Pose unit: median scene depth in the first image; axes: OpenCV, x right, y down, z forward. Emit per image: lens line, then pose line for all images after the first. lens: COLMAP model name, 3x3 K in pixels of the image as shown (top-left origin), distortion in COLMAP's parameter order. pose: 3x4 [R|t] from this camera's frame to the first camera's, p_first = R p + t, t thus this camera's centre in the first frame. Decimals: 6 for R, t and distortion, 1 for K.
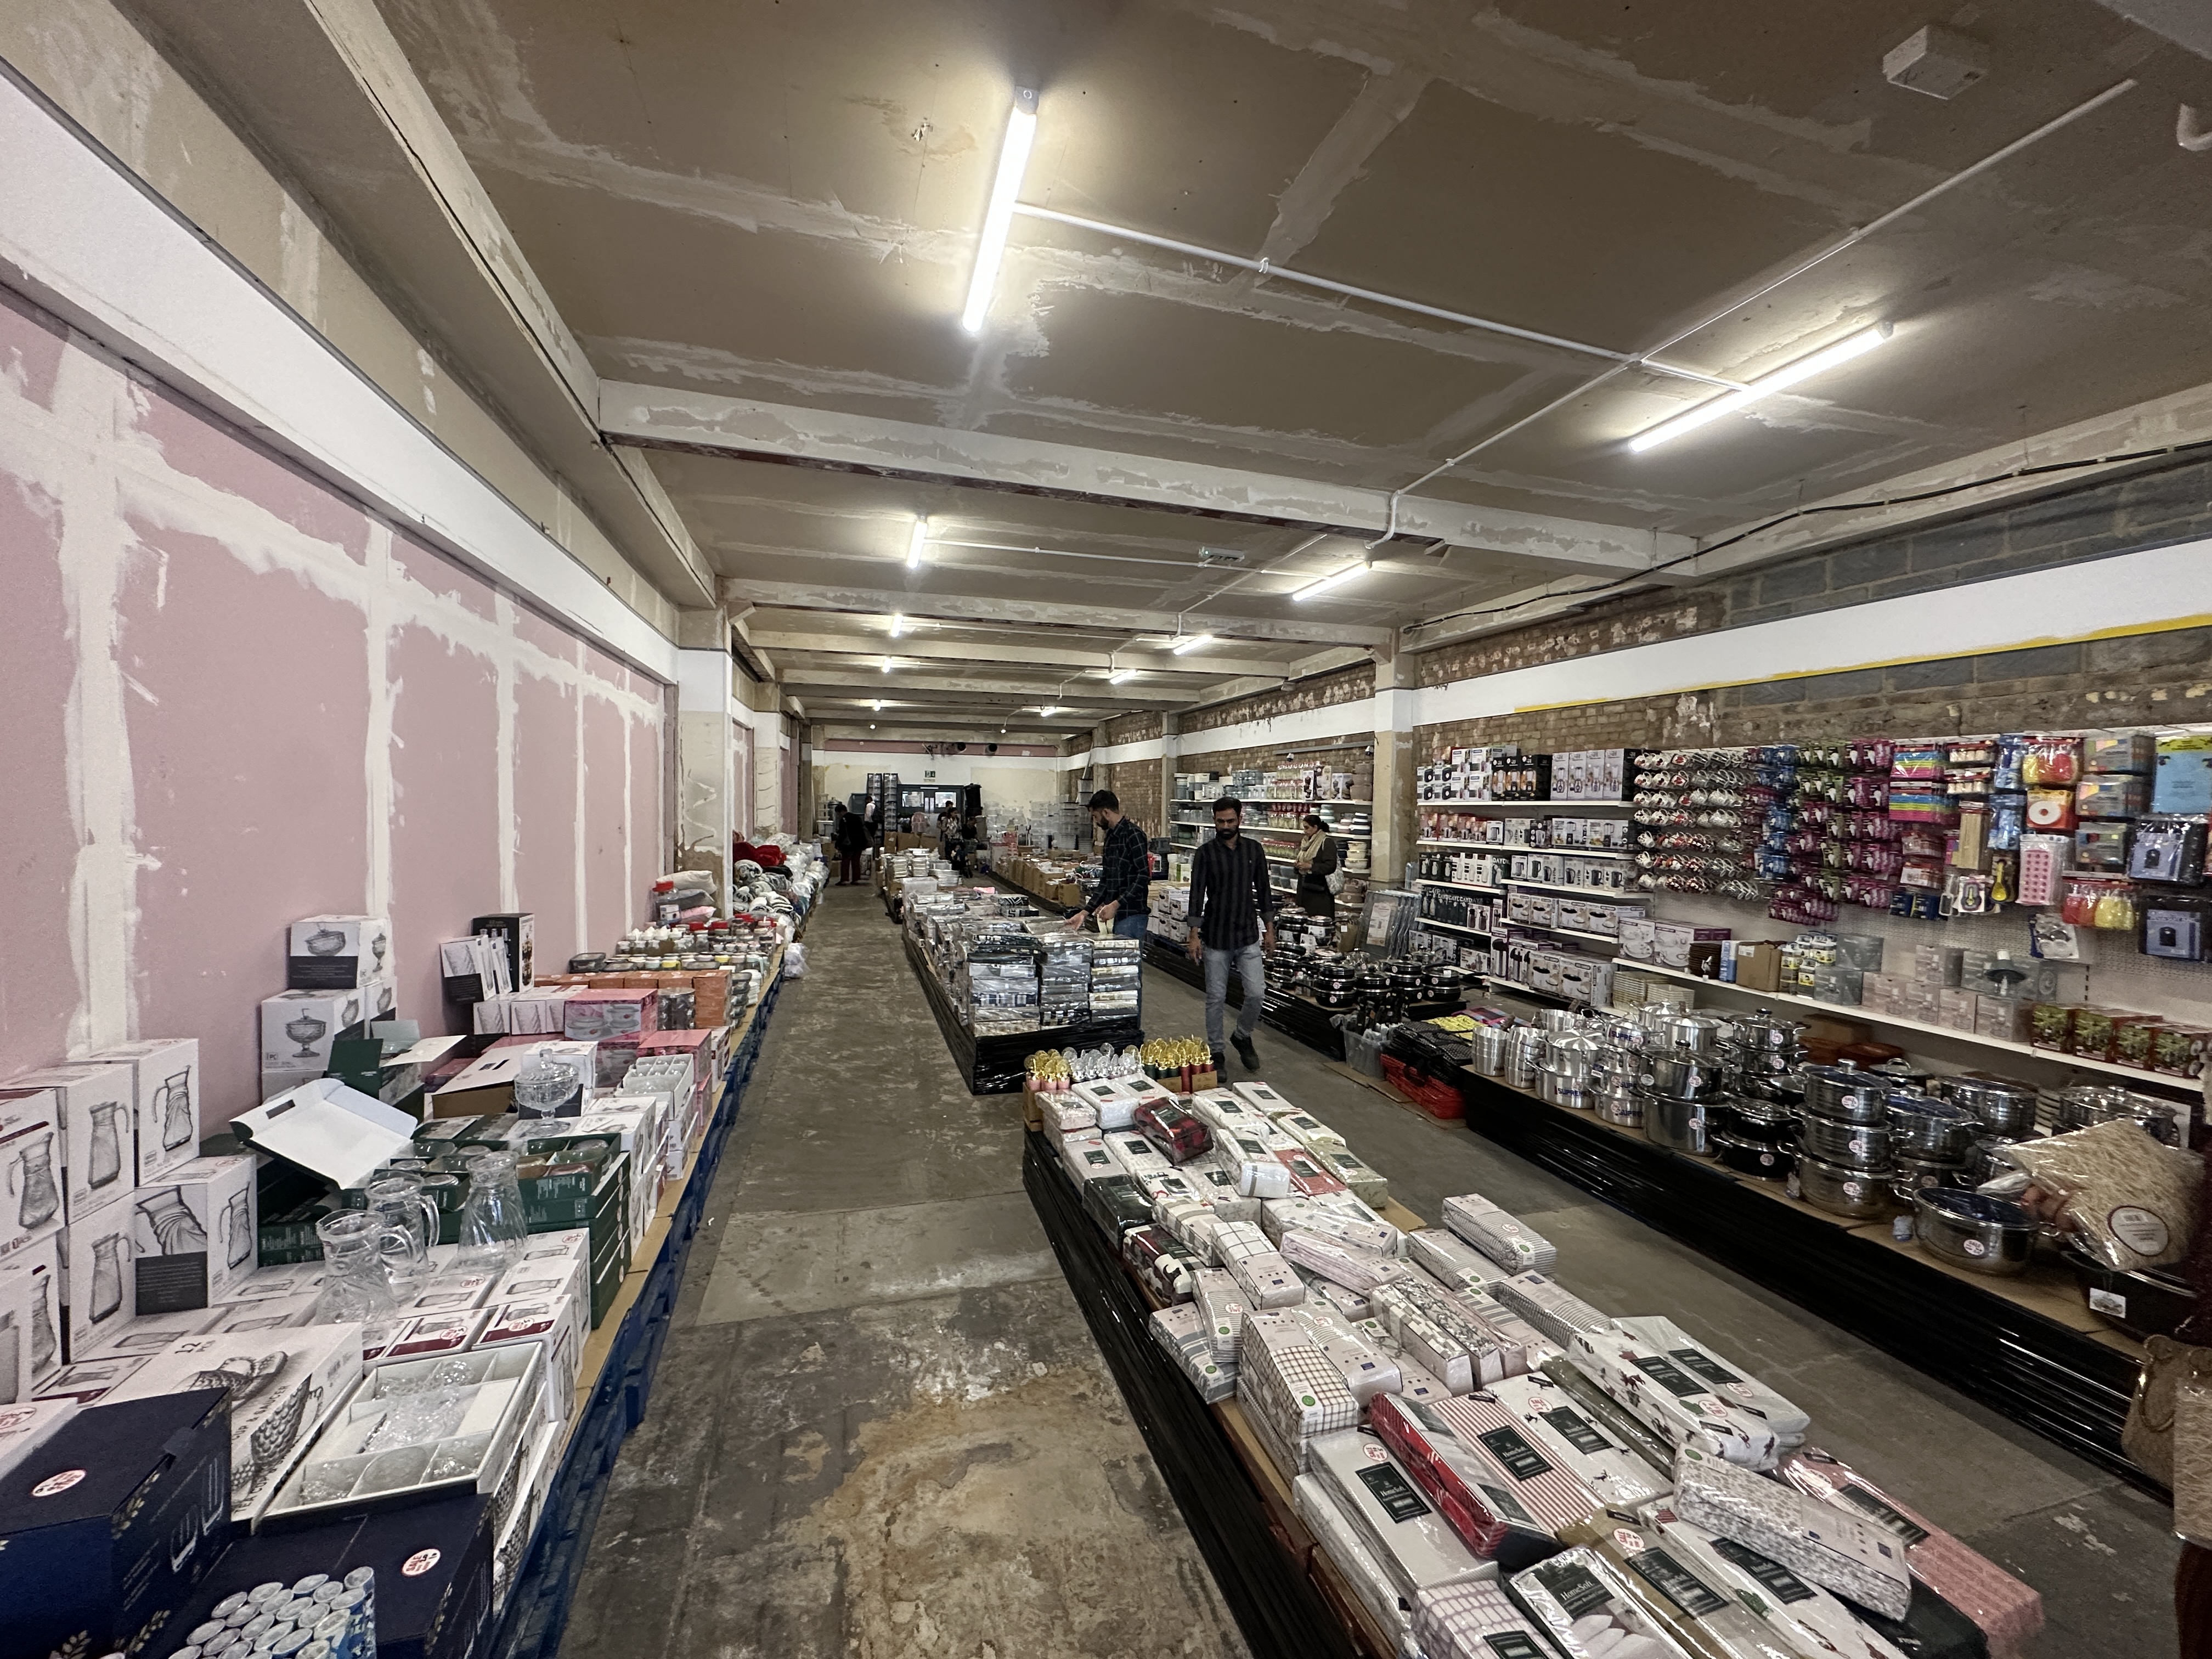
lens RADIAL K [[880.4, 0, 1106.0], [0, 880.4, 829.5], [0, 0, 1]] dist [-0.002314, -0.000582]
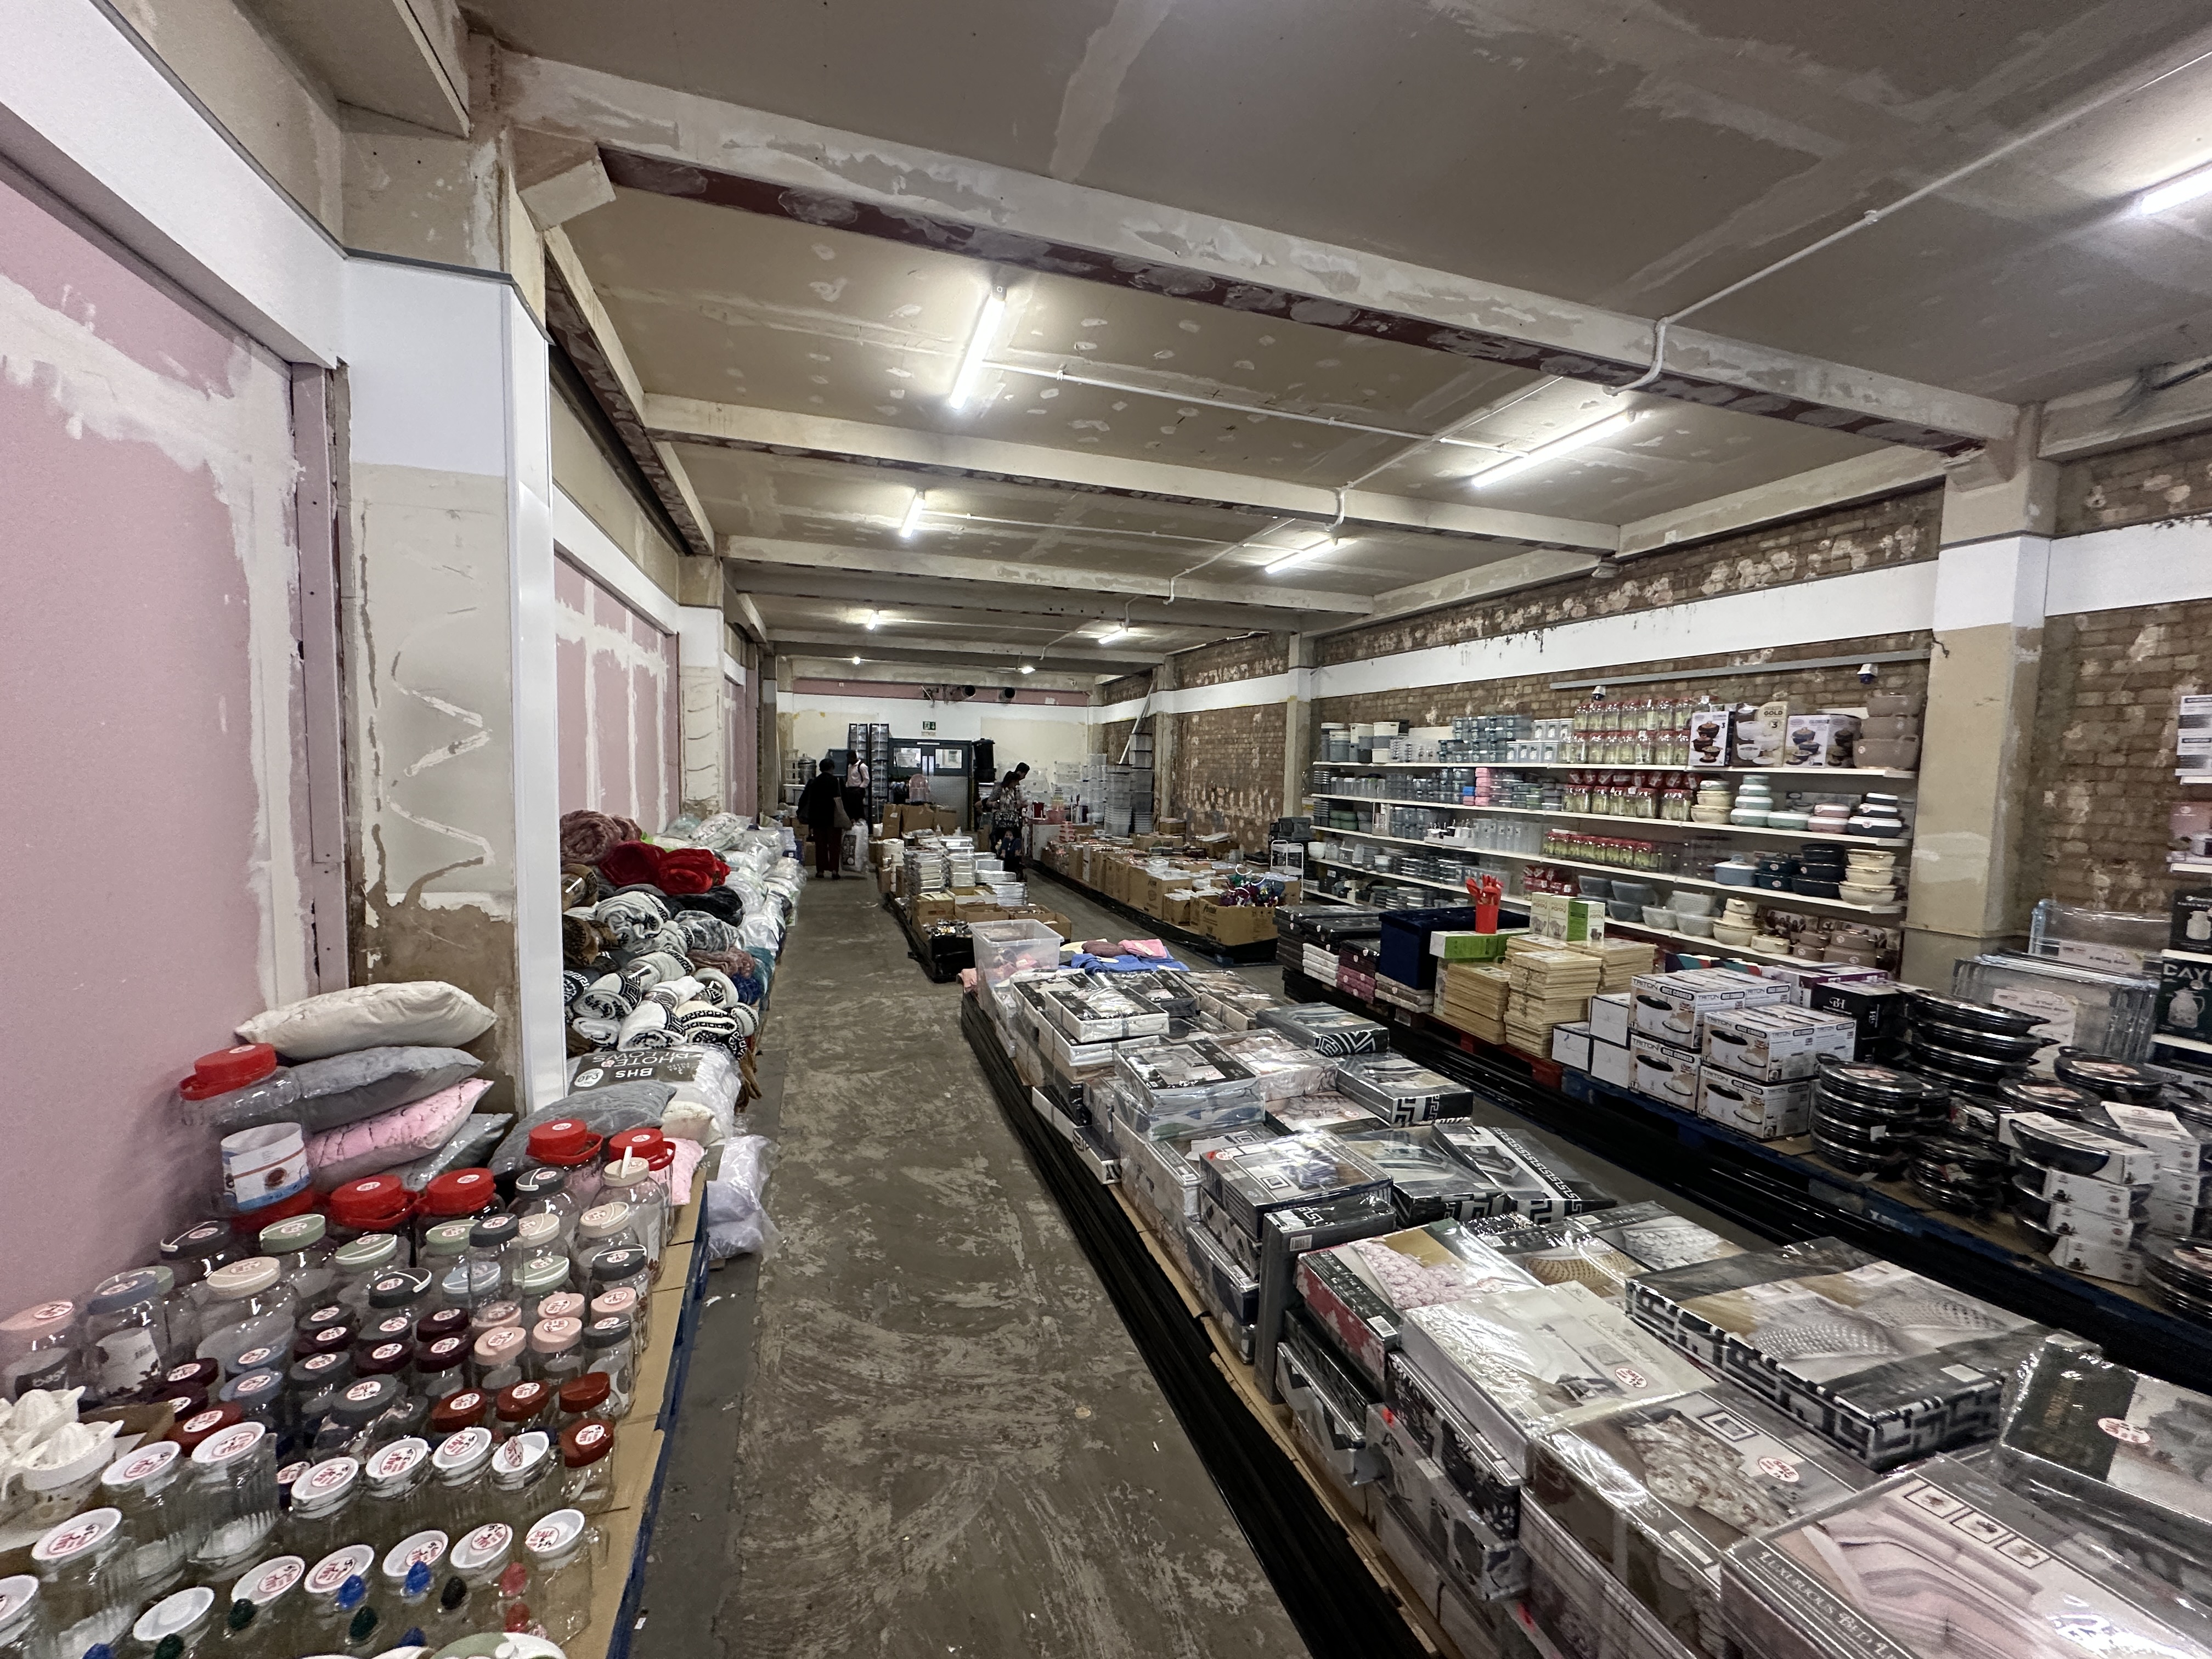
lens RADIAL K [[880.4, 0, 1106.0], [0, 880.4, 829.5], [0, 0, 1]] dist [-0.002314, -0.000582]
pose [[0.999283, 0.008262, 0.036960, -0.202210], [-0.009875, 0.998997, 0.043671, -0.018519], [-0.036563, -0.044004, 0.998362, 0.594963]]
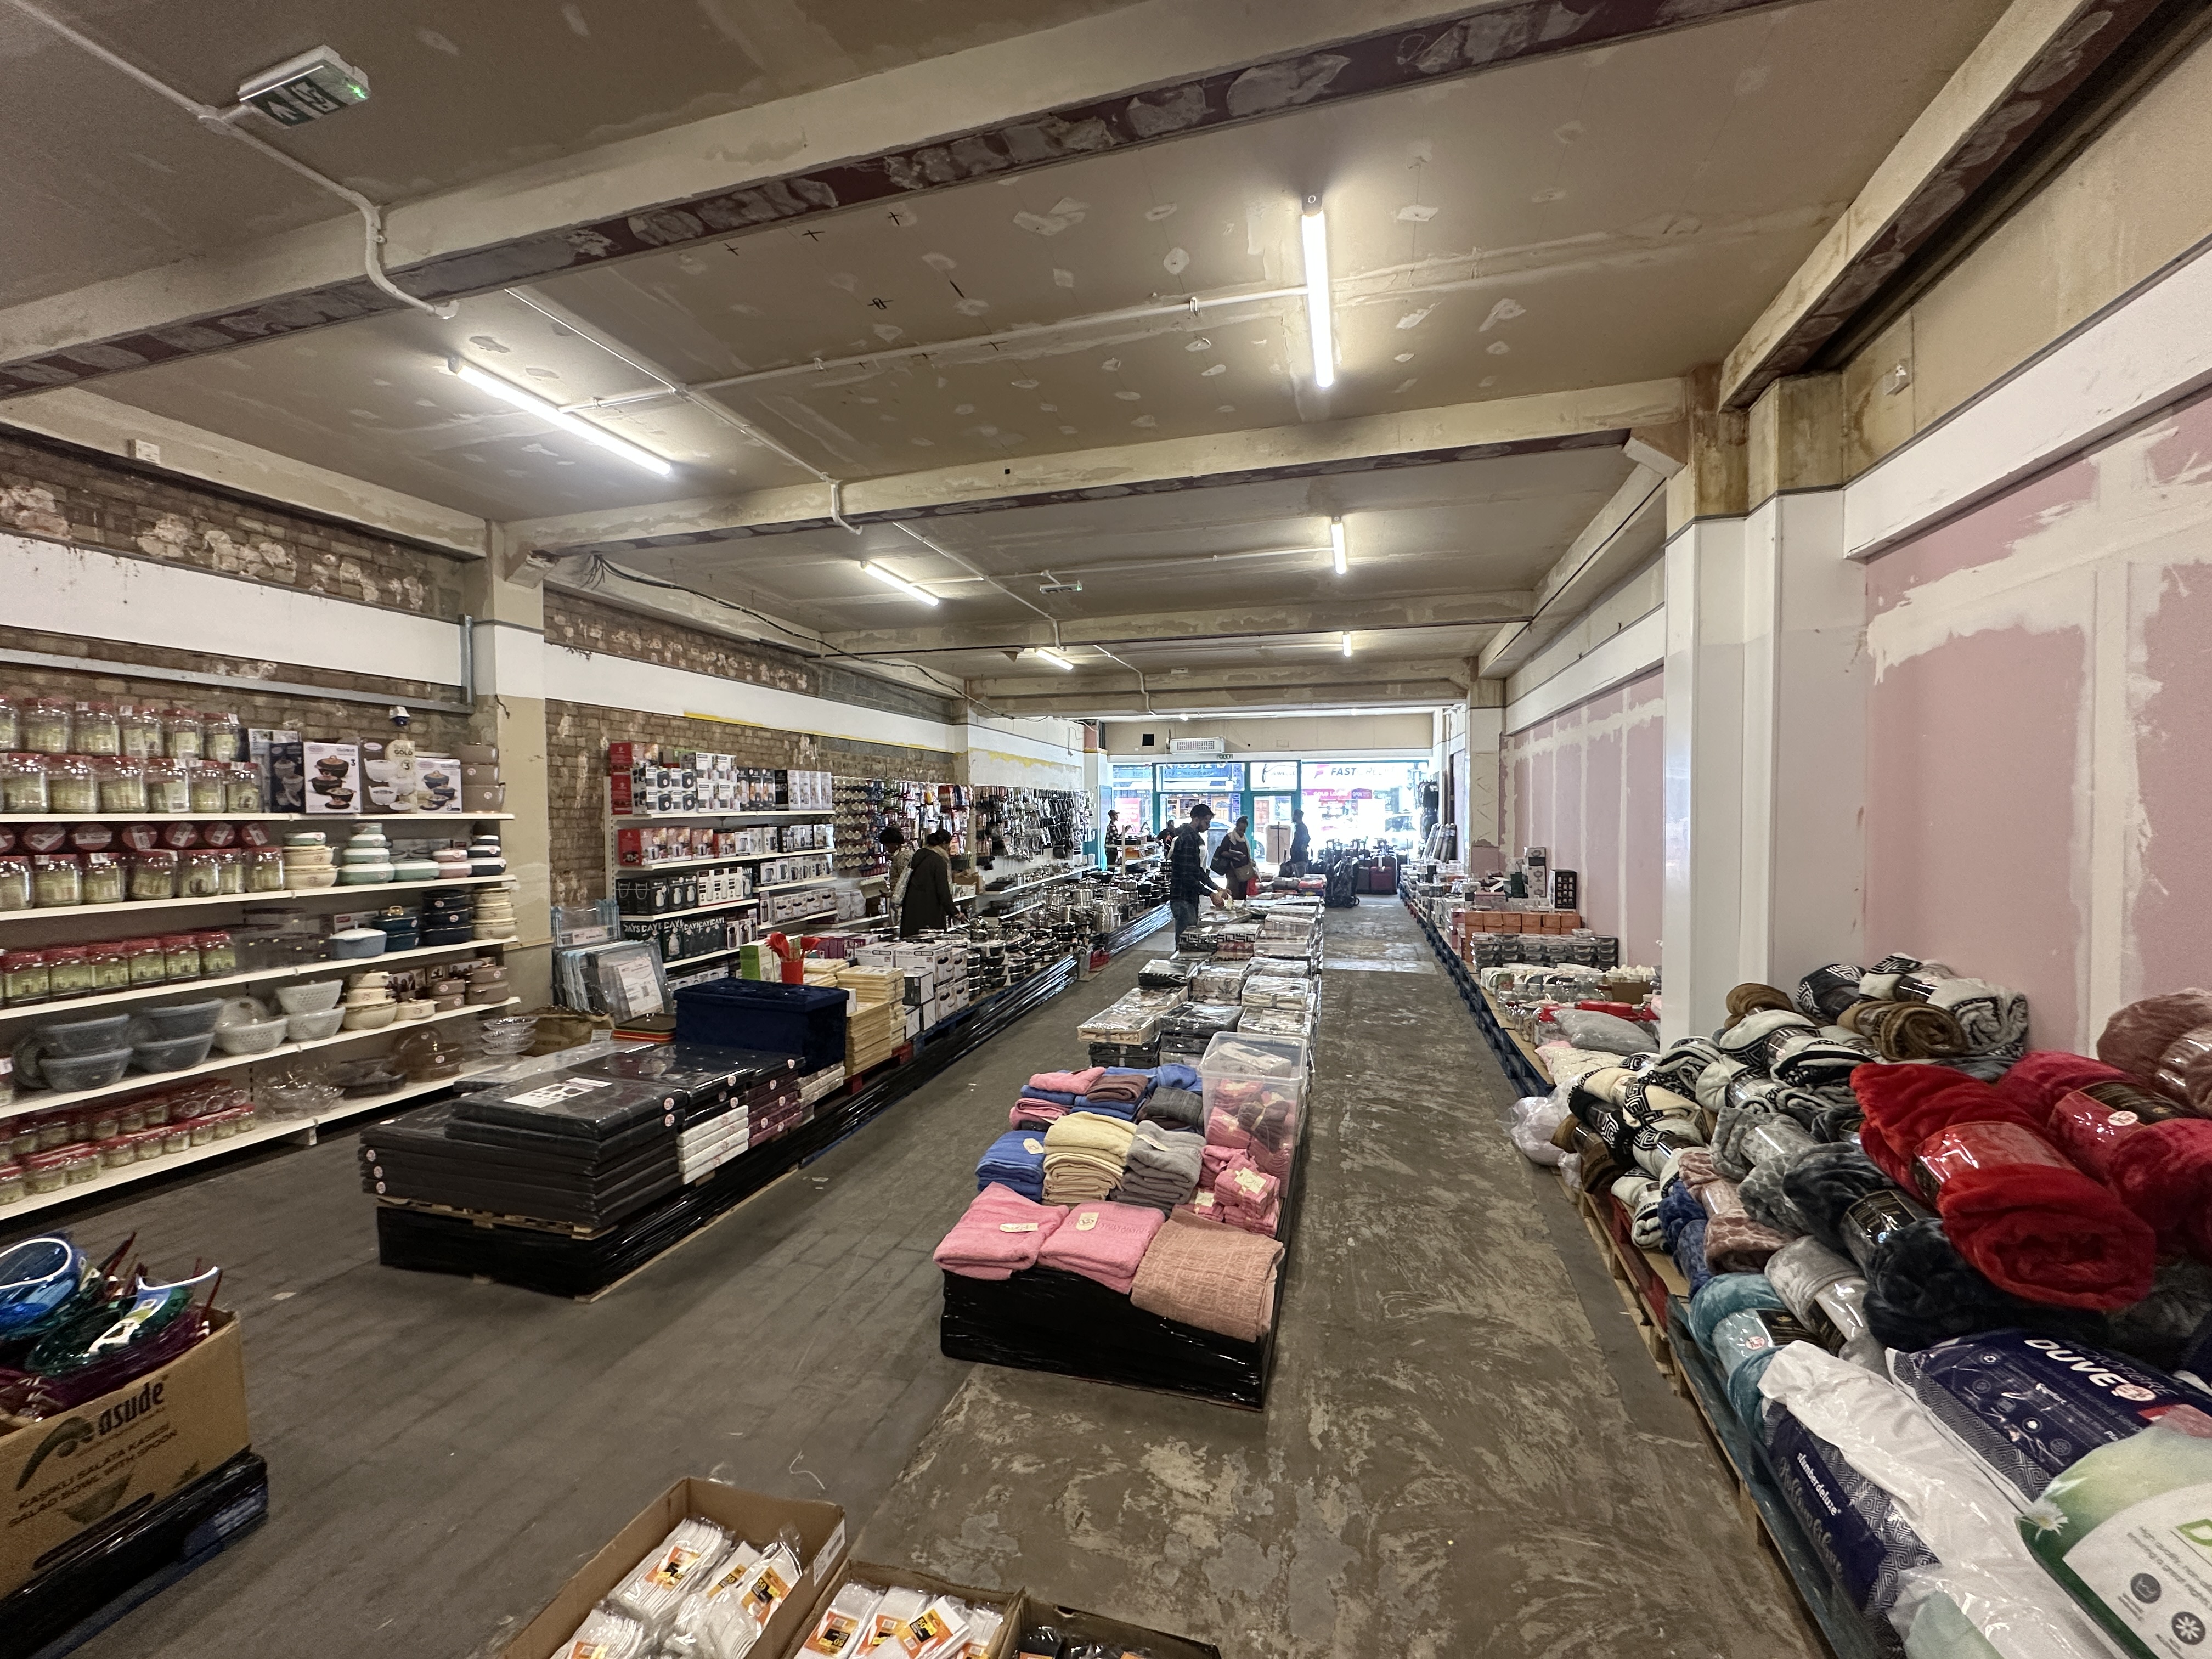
lens RADIAL K [[880.4, 0, 1106.0], [0, 880.4, 829.5], [0, 0, 1]] dist [-0.002314, -0.000582]
pose [[-0.847778, -0.019925, 0.529977, -0.383333], [0.012253, 0.998291, 0.057133, -0.057351], [-0.530210, 0.054930, -0.846085, 1.464187]]
